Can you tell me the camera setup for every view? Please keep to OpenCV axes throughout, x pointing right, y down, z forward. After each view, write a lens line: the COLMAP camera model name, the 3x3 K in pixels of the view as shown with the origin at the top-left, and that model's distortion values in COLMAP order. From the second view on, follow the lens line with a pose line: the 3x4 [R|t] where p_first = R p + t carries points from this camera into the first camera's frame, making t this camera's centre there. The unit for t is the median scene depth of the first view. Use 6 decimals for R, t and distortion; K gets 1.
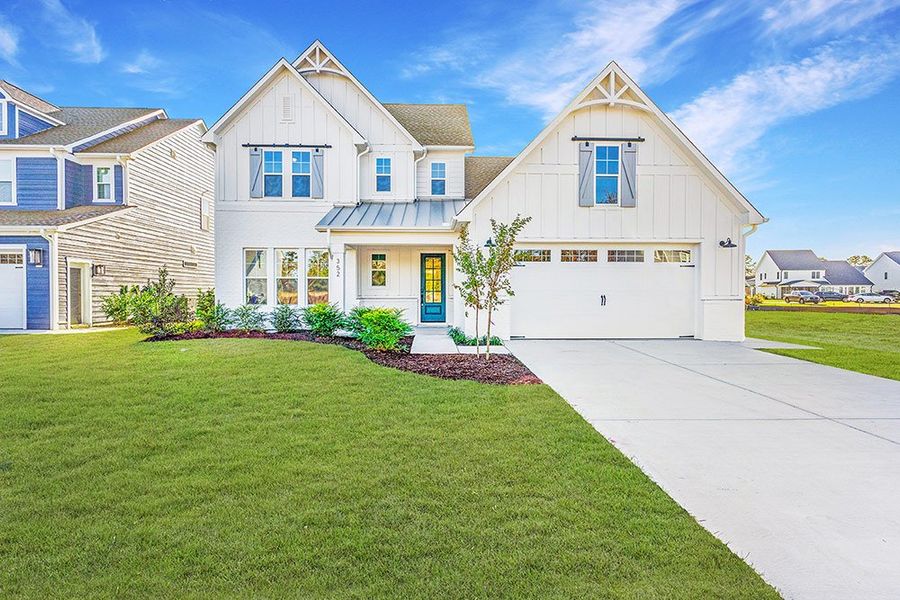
lens RADIAL K [[492.0, 0, 449.8], [0, 492.0, 299.6], [0, 0, 1]] dist [0.001107, 0.002656]
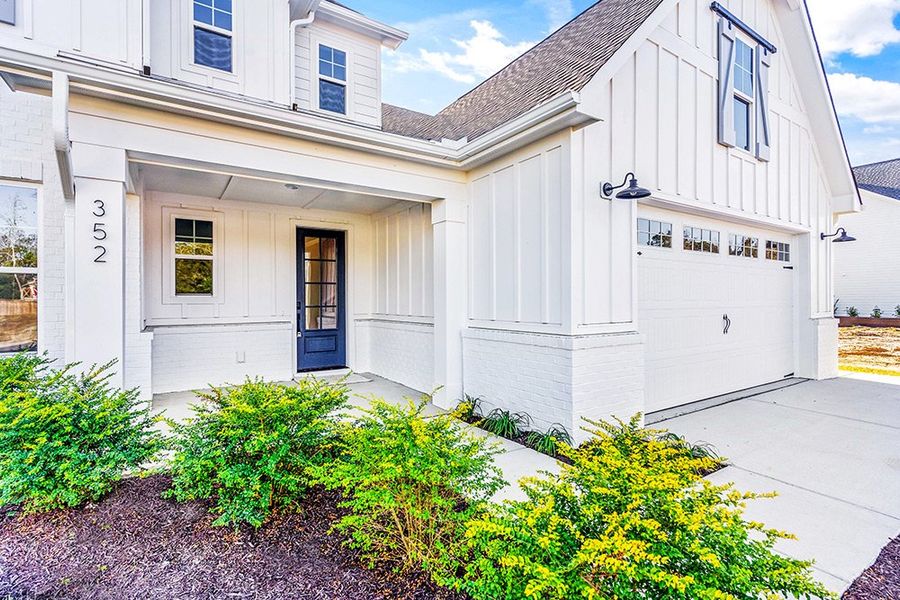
lens RADIAL K [[433.1, 0, 441.3], [0, 433.1, 303.1], [0, 0, 1]] dist [0.000080, -0.000513]
pose [[0.847966, -0.004961, 0.530028, -0.188162], [0.010299, 0.999922, -0.007118, -0.018859], [-0.529951, 0.011494, 0.847951, 0.664627]]
